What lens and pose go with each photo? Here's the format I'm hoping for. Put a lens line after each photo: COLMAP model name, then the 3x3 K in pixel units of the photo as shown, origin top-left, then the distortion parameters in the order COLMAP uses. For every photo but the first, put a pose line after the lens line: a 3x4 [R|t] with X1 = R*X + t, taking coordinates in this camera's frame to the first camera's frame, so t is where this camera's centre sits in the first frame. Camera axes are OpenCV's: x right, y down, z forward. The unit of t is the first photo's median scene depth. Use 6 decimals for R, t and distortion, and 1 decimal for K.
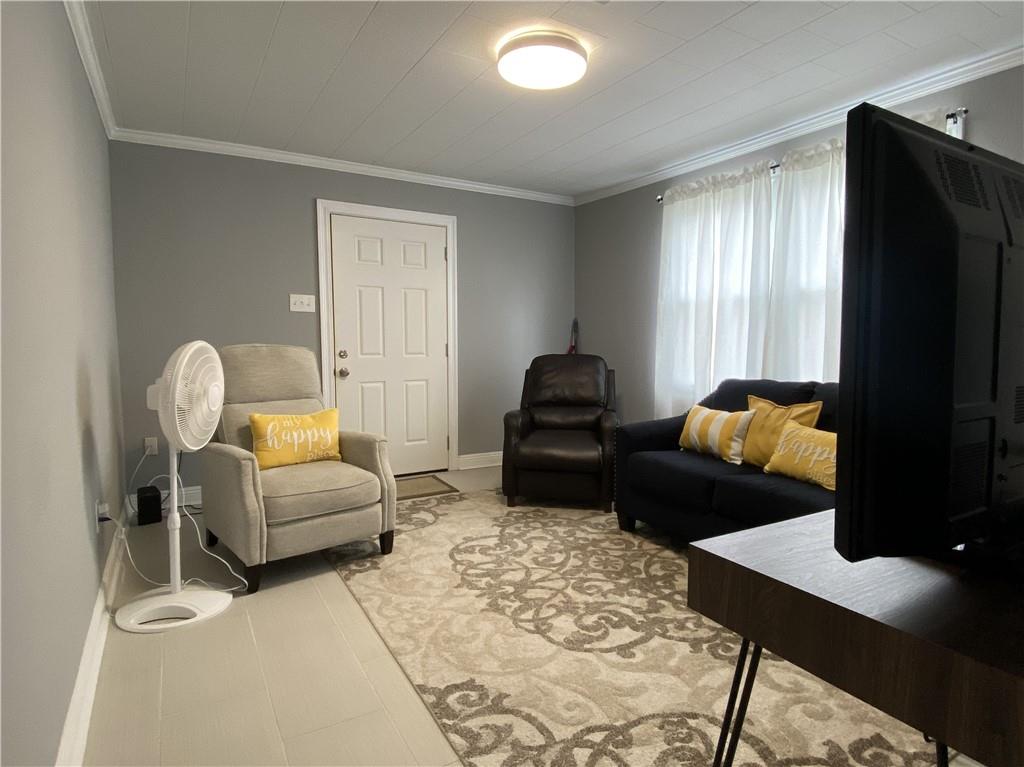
lens RADIAL K [[577.4, 0, 512.0], [0, 577.4, 383.5], [0, 0, 1]] dist [-0.002715, -0.001103]
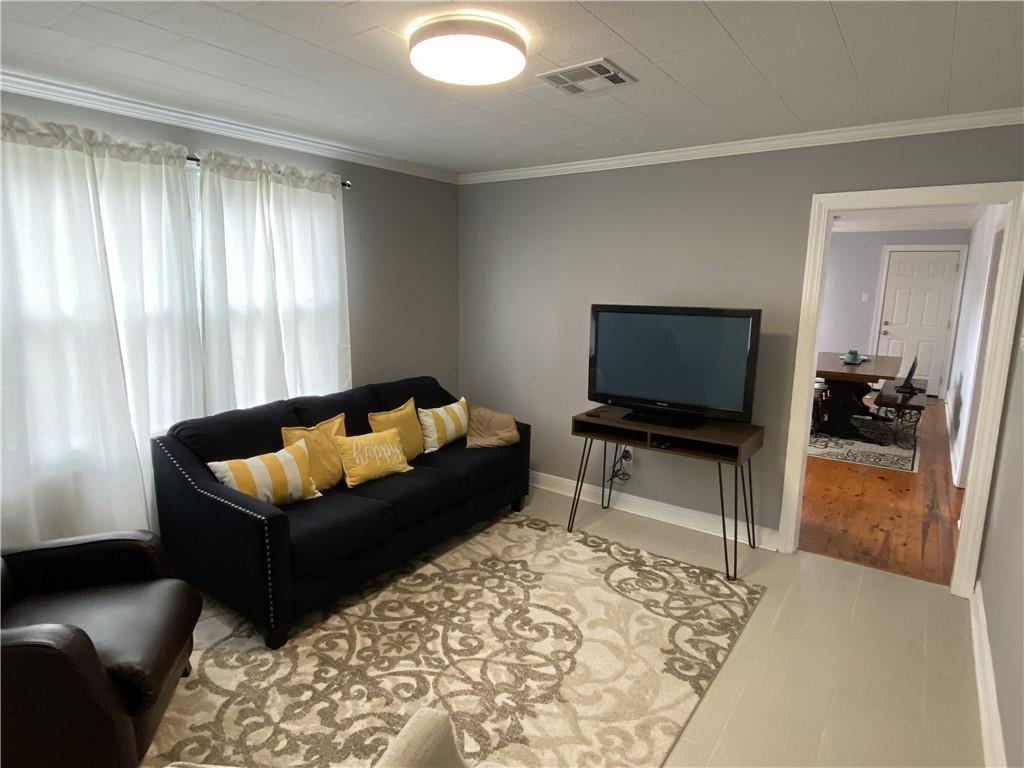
lens RADIAL K [[588.9, 0, 512.0], [0, 588.9, 384.0], [0, 0, 1]] dist [0.006298, -0.000178]
pose [[-0.417795, -0.176549, 0.891223, -0.716004], [0.058284, 0.973709, 0.220212, -0.292978], [-0.906670, 0.143948, -0.396521, 1.276872]]
